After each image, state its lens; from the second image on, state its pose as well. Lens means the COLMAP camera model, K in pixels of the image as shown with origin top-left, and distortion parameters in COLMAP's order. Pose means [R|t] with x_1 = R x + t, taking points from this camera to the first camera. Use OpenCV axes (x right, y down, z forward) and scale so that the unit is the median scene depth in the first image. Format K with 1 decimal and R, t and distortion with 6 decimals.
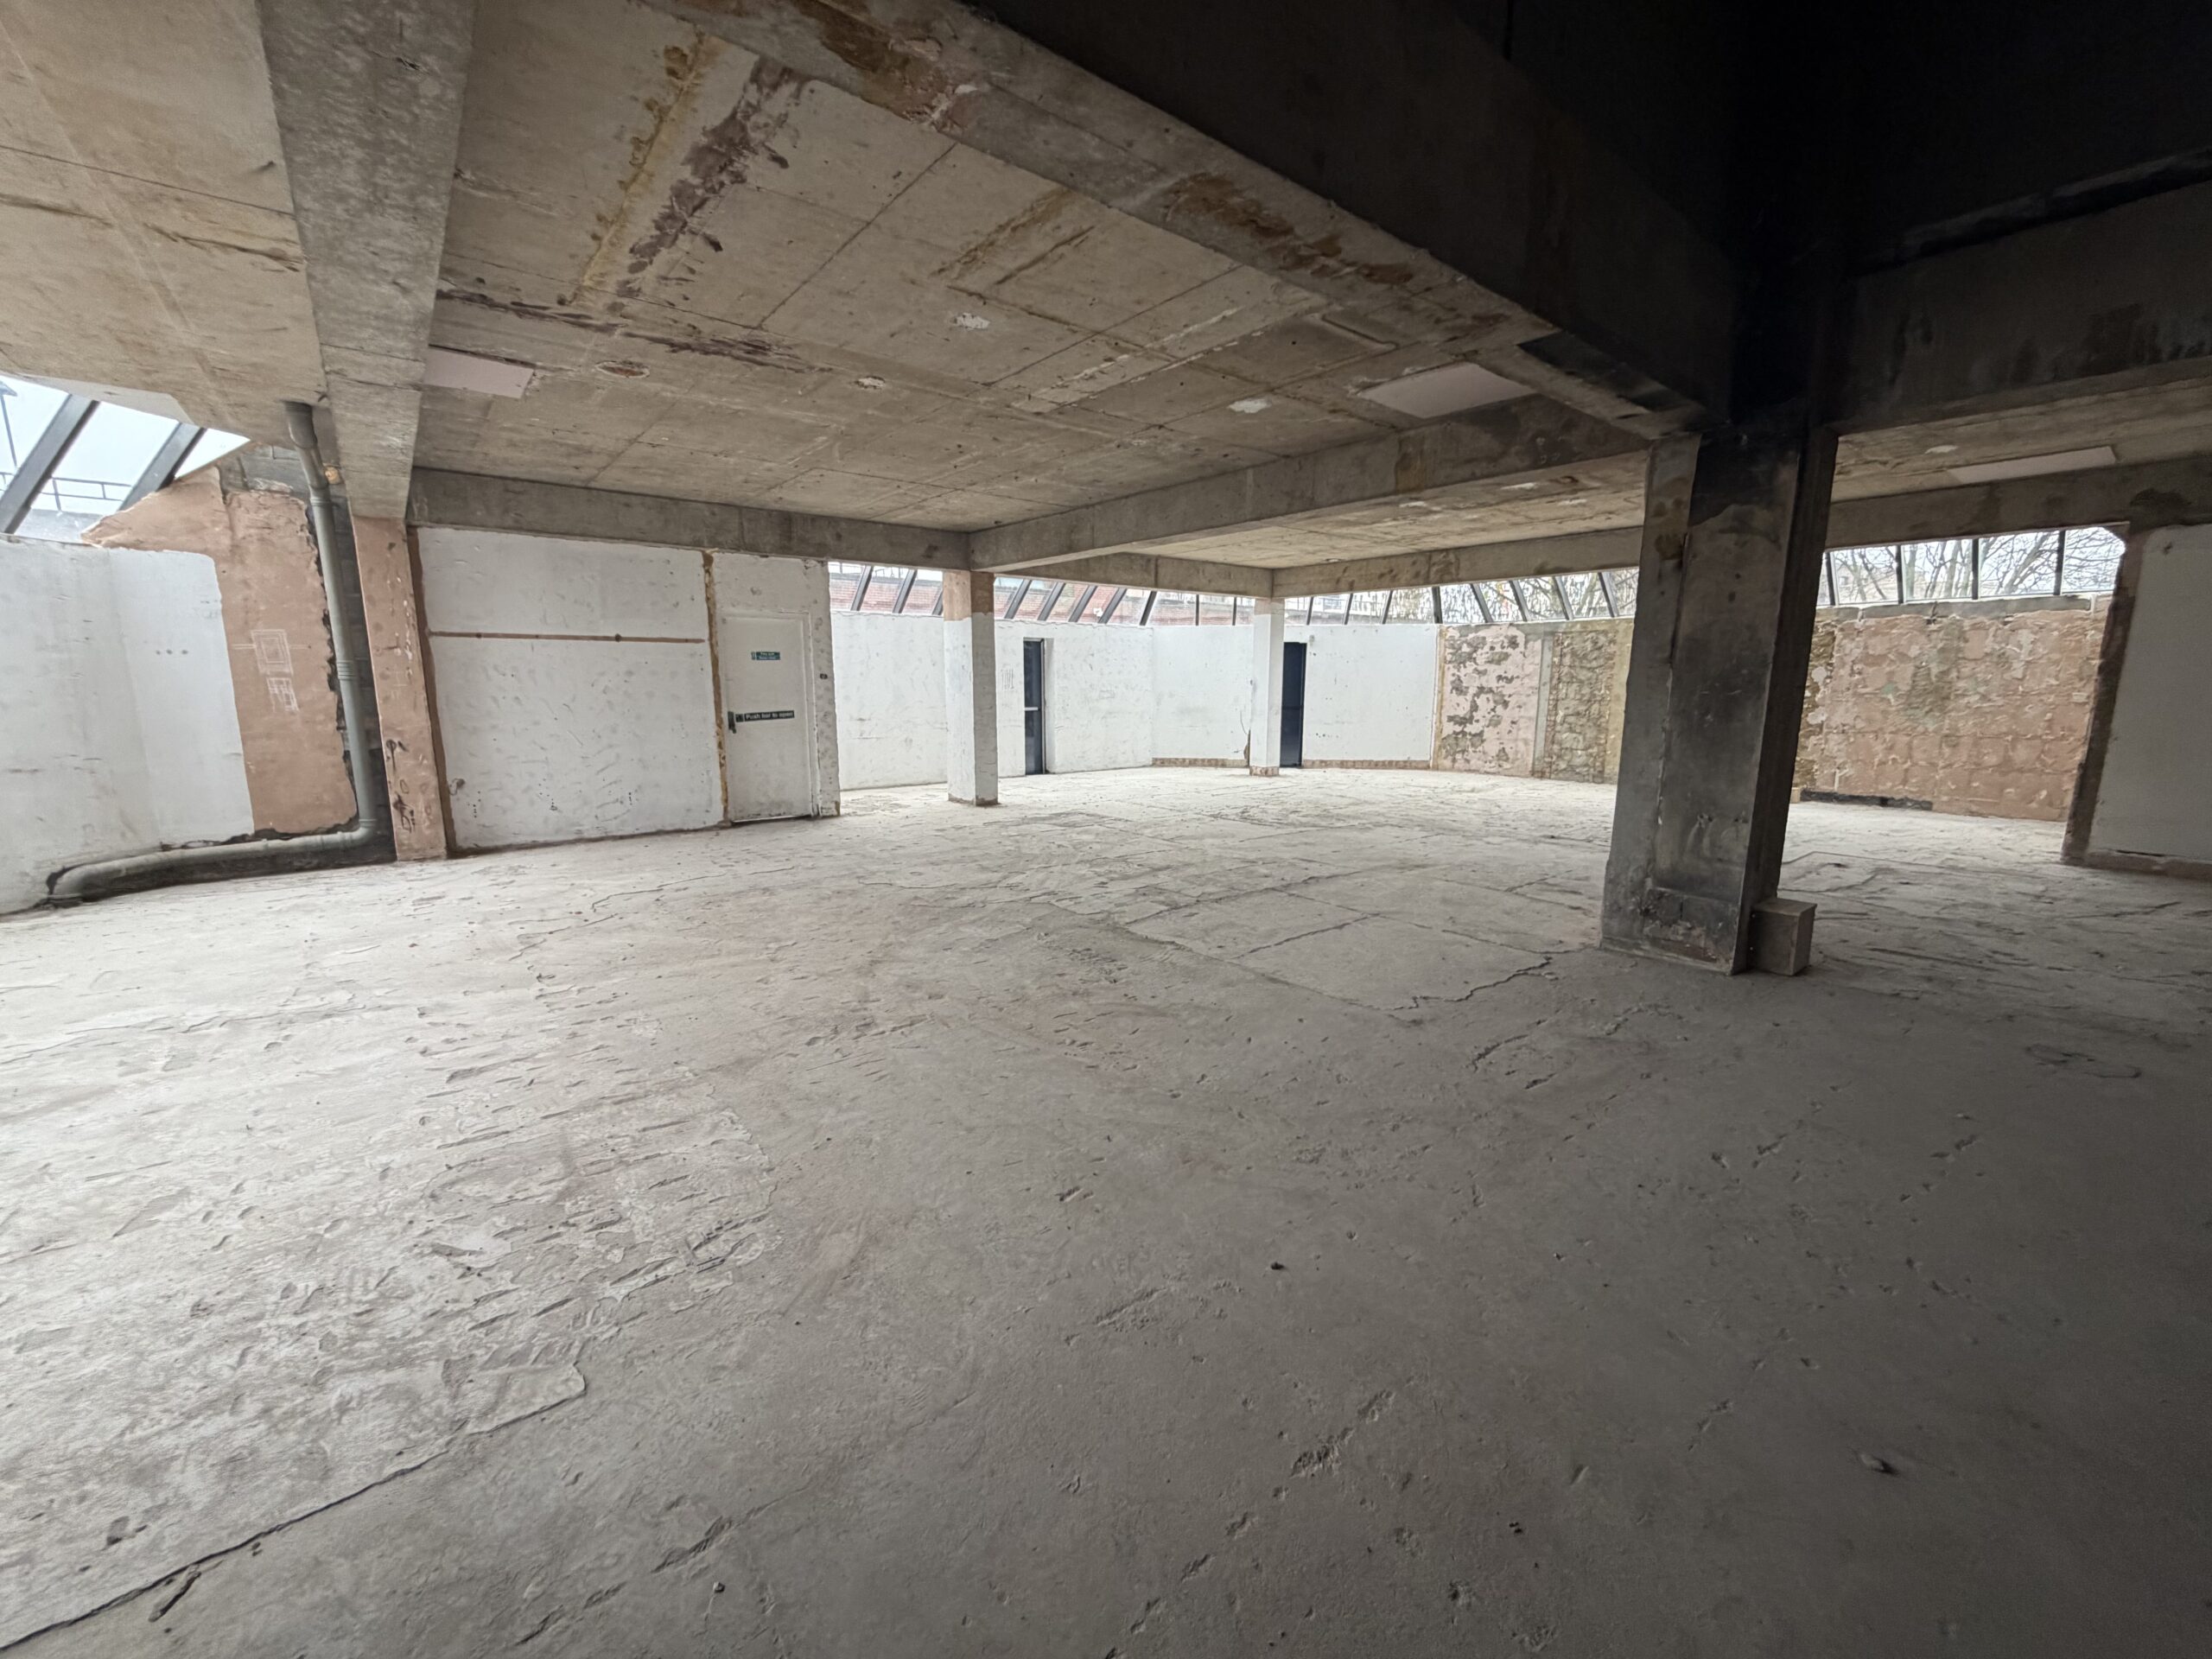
lens RADIAL K [[880.7, 0, 1099.3], [0, 880.7, 831.5], [0, 0, 1]] dist [0.000072, -0.000096]
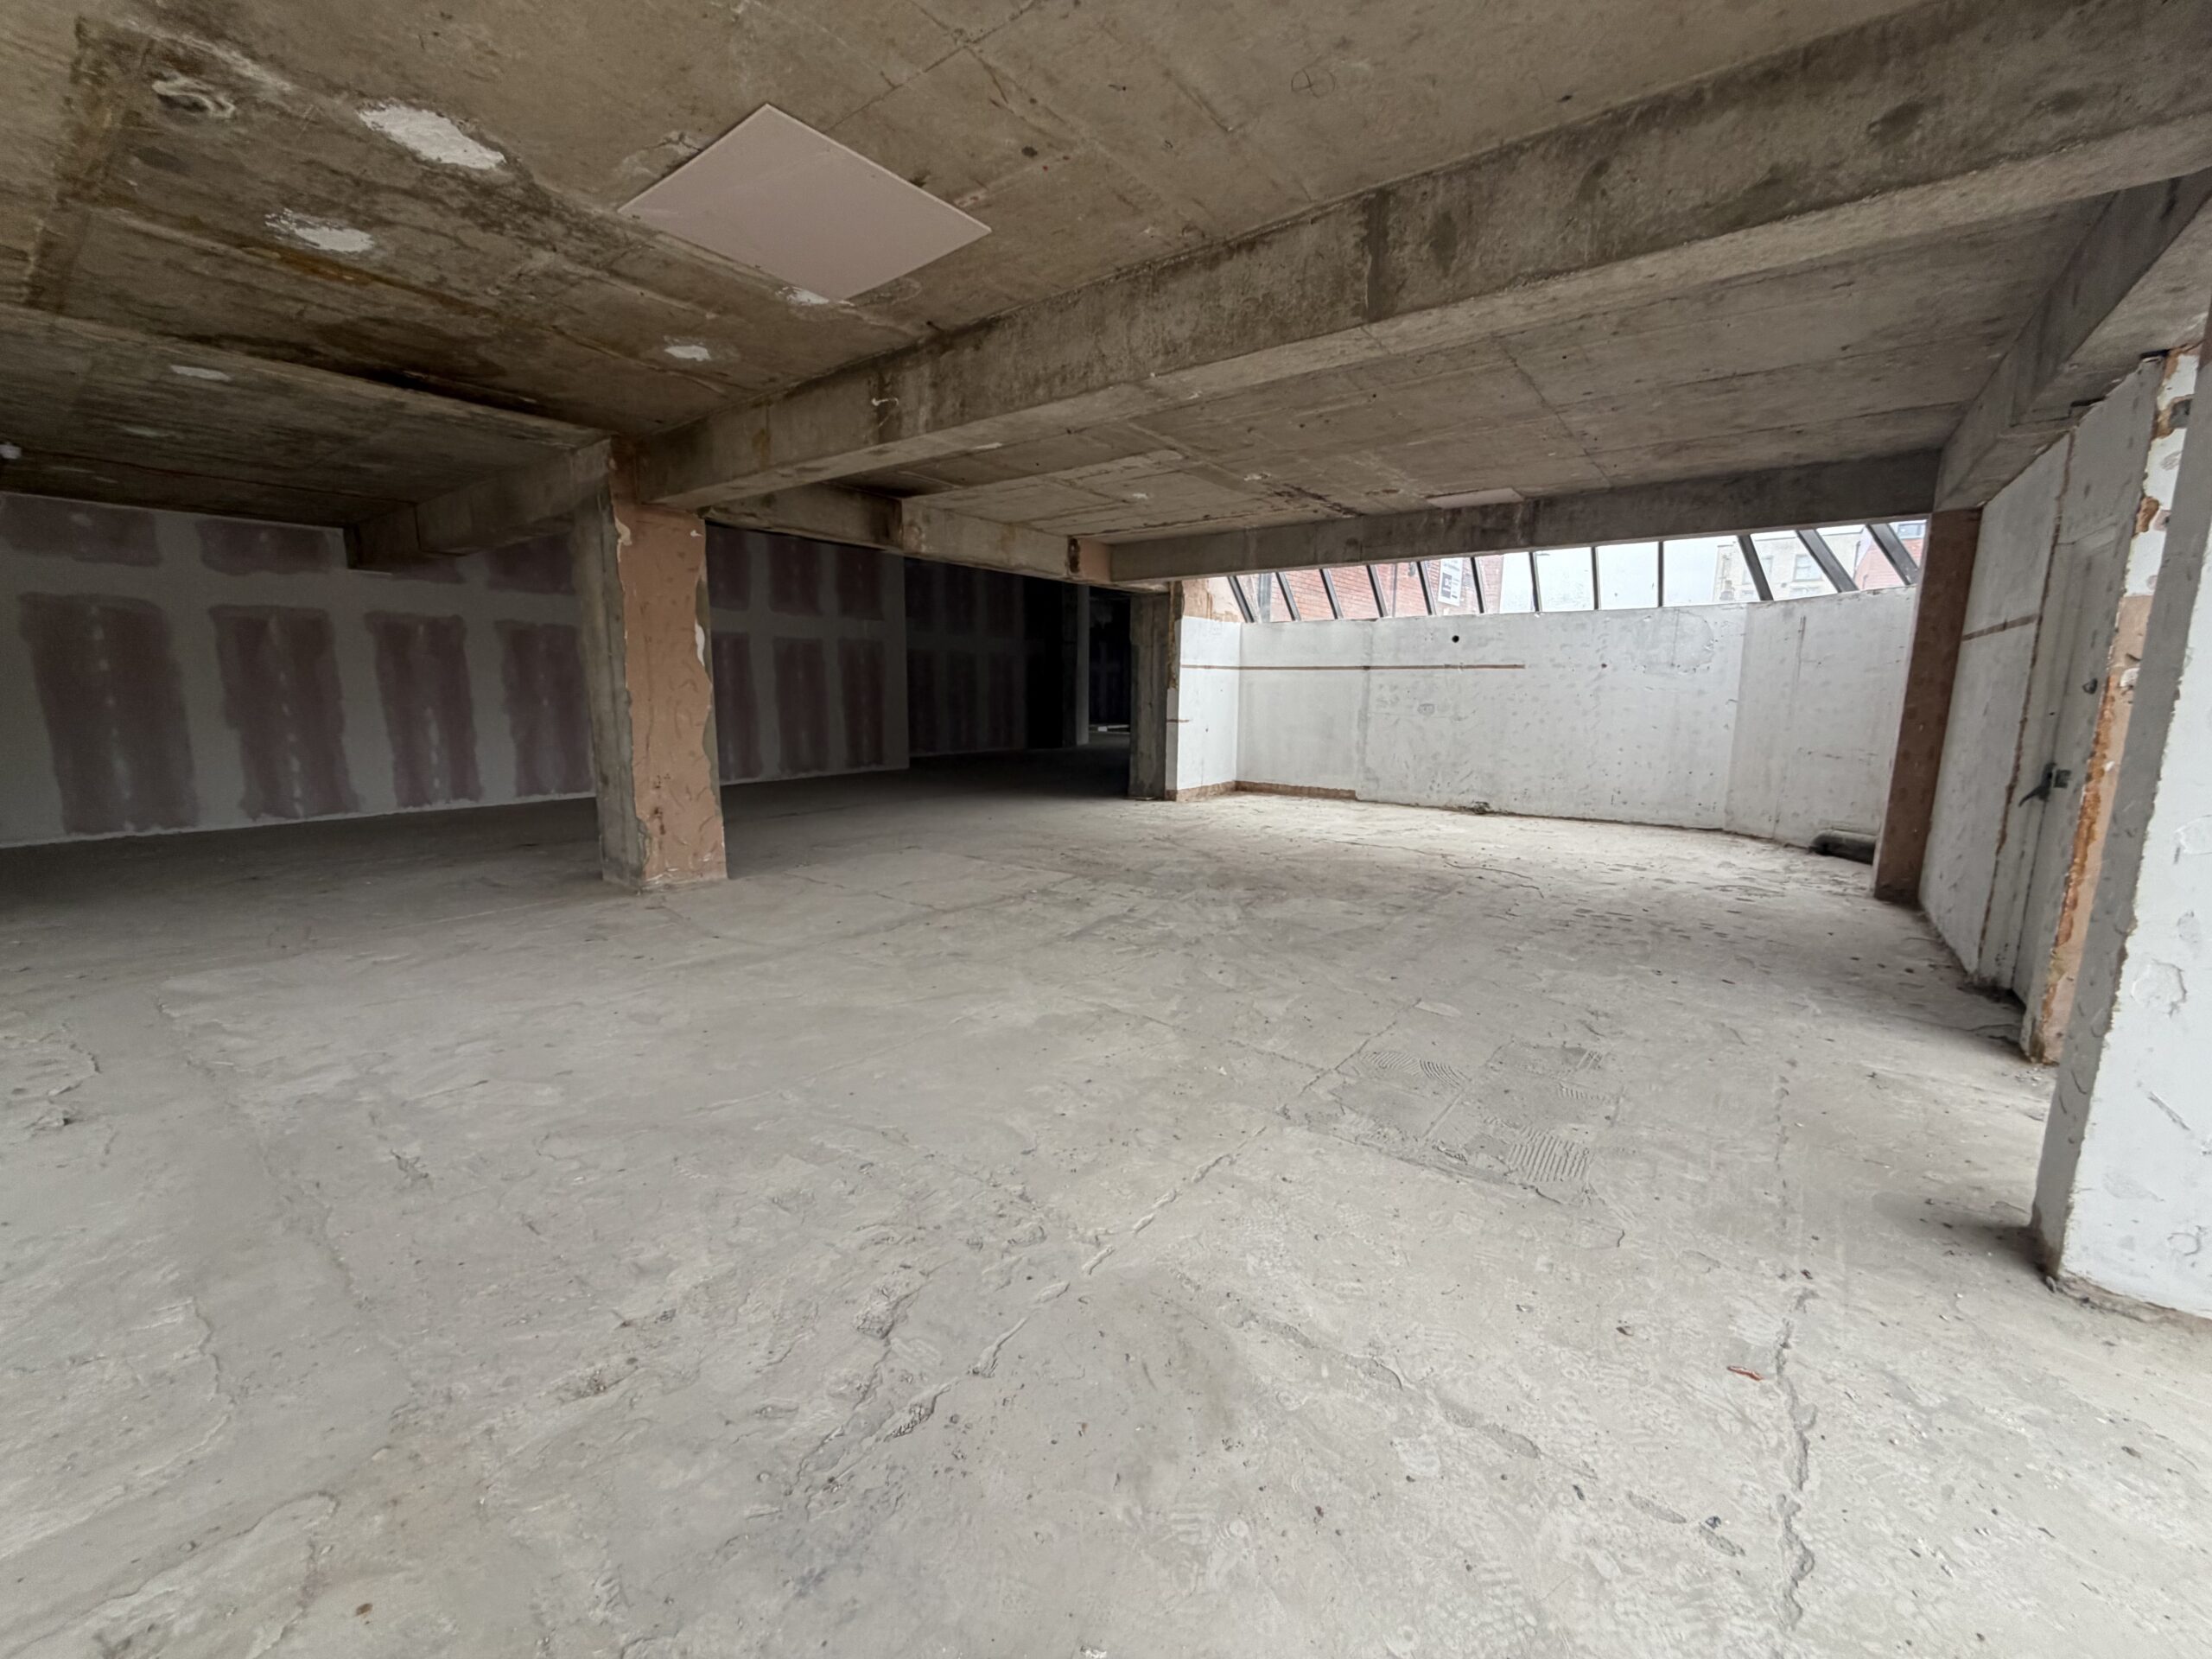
lens RADIAL K [[882.1, 0, 1097.4], [0, 882.1, 831.1], [0, 0, 1]] dist [0.000287, 0.000016]
pose [[-0.971659, 0.029565, -0.234533, 0.318106], [-0.048797, 0.945694, 0.321375, -0.395931], [0.231297, 0.323711, -0.917449, 2.303539]]
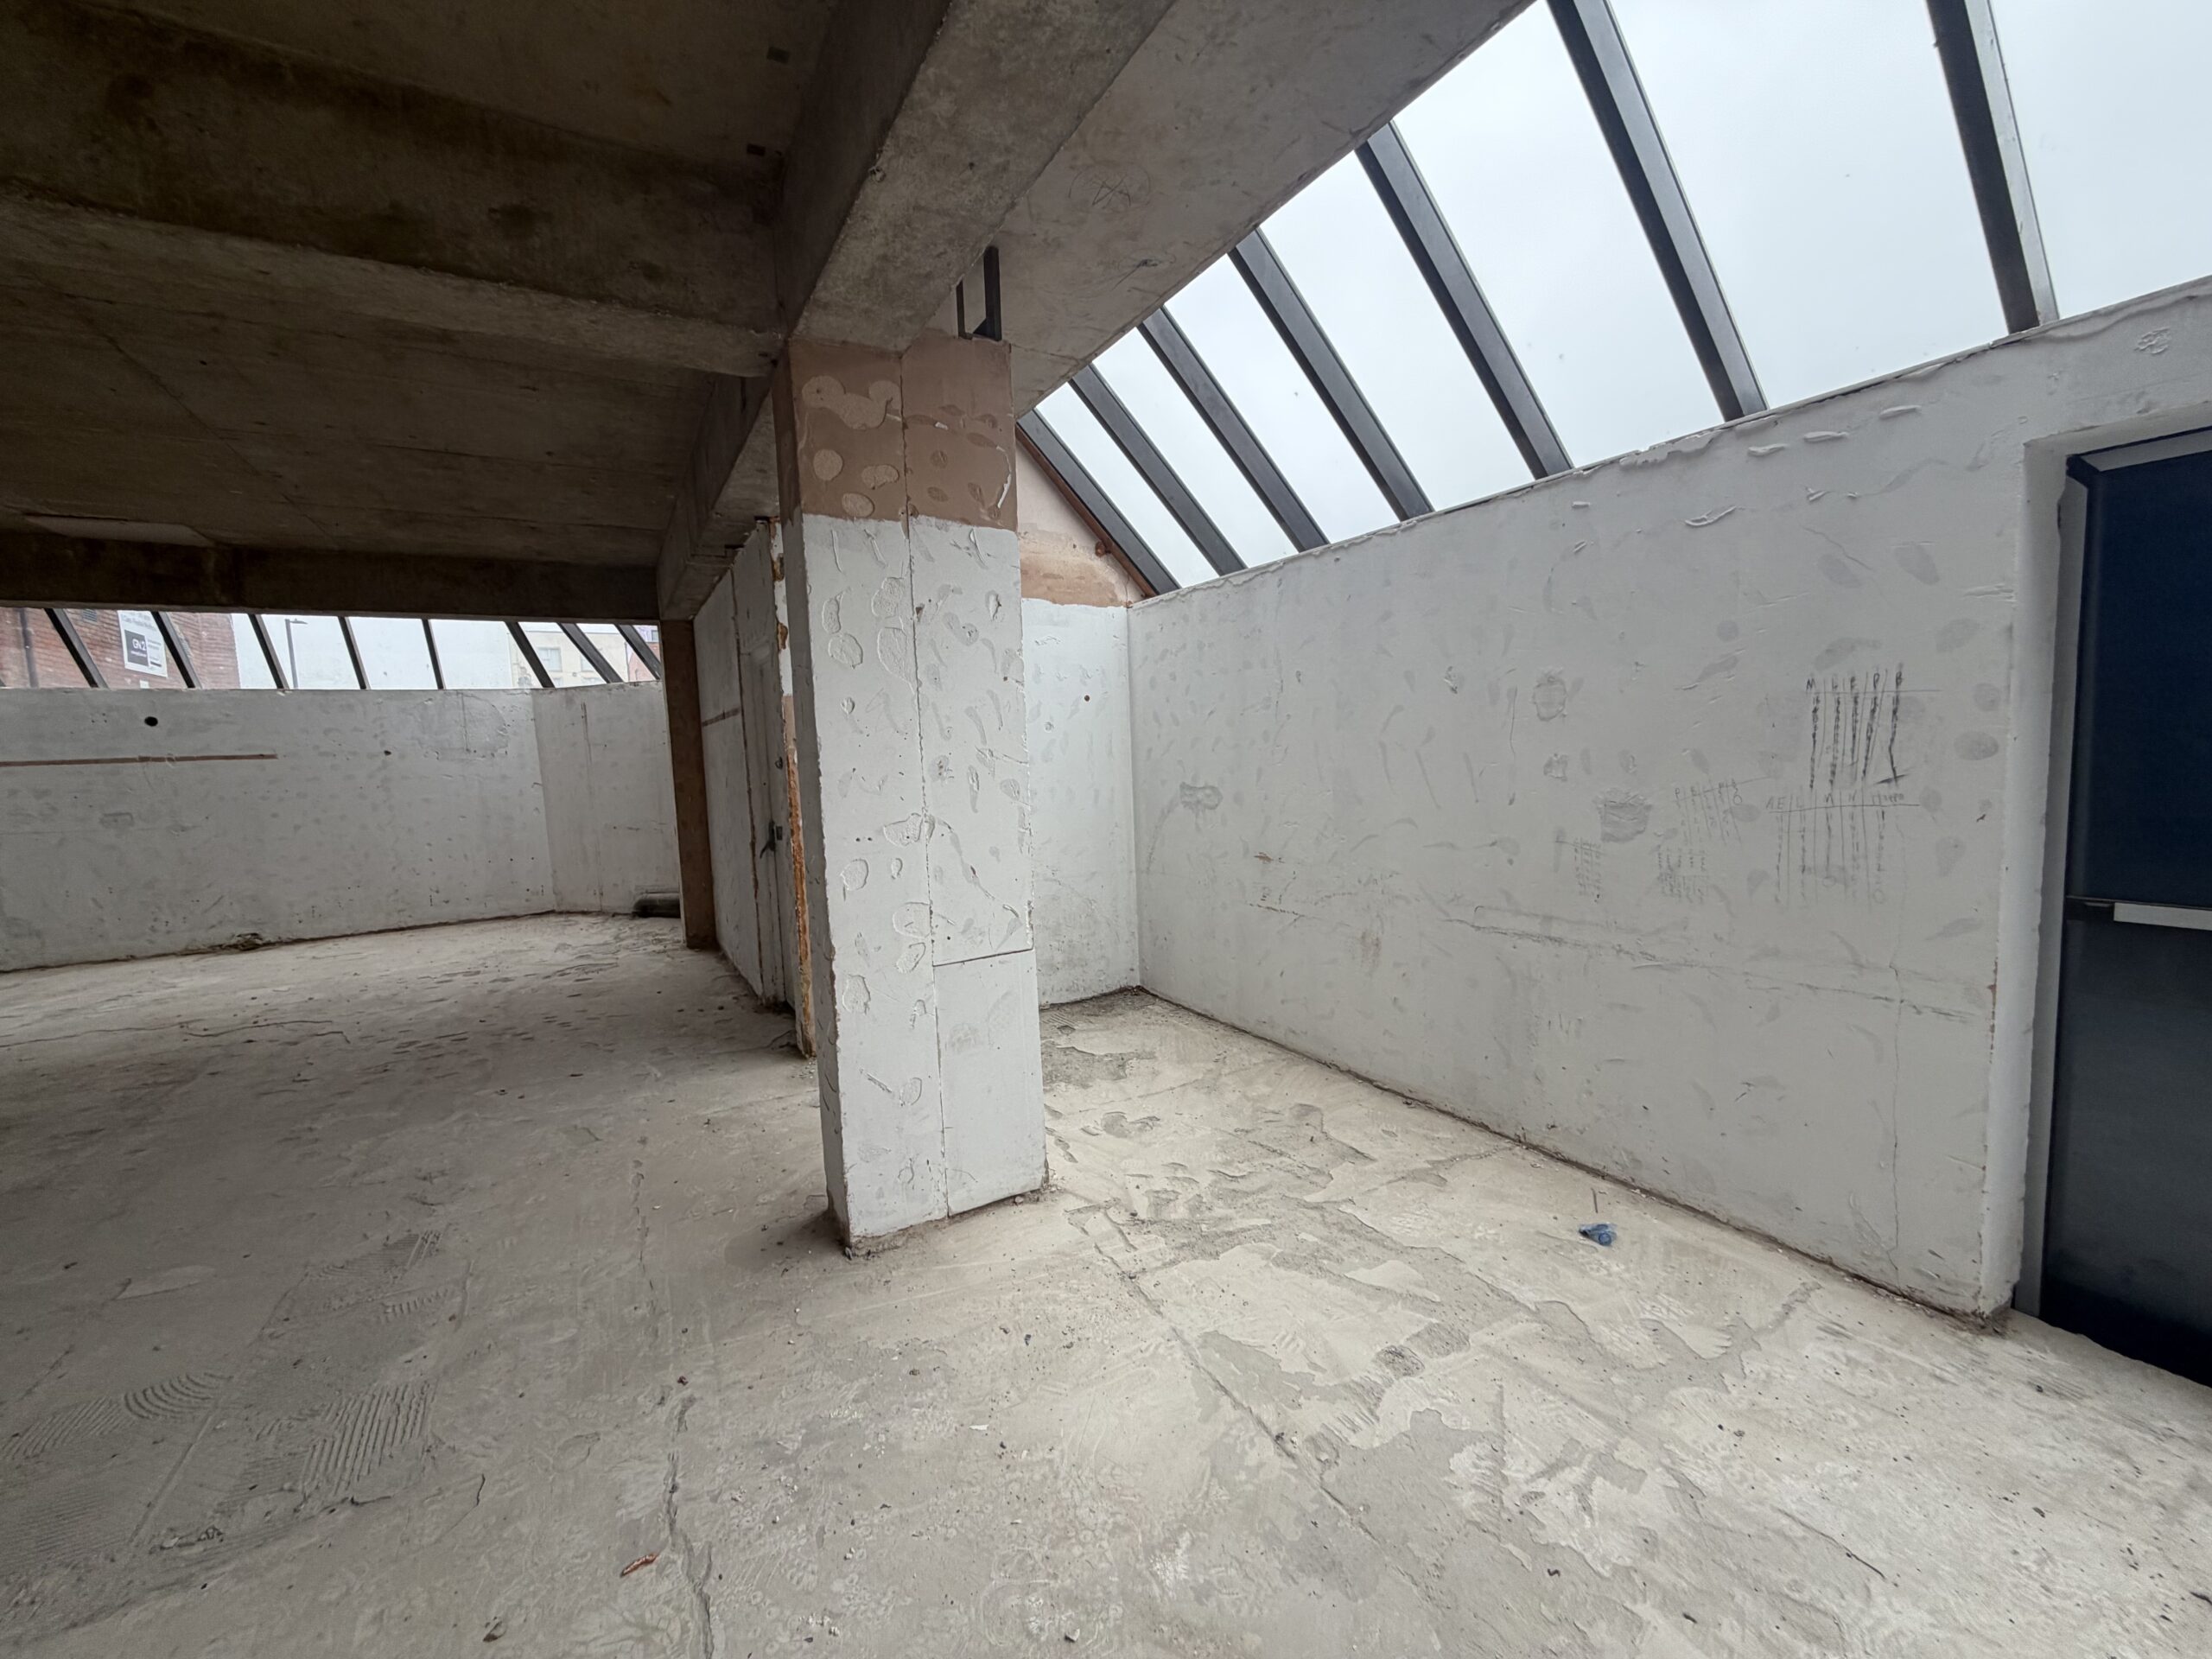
lens RADIAL K [[882.1, 0, 1097.4], [0, 882.1, 831.1], [0, 0, 1]] dist [0.000287, 0.000016]
pose [[-0.160024, 0.095261, -0.982506, 0.234425], [-0.129328, 0.984730, 0.116541, -0.397474], [0.978604, 0.145715, -0.145260, 2.270144]]
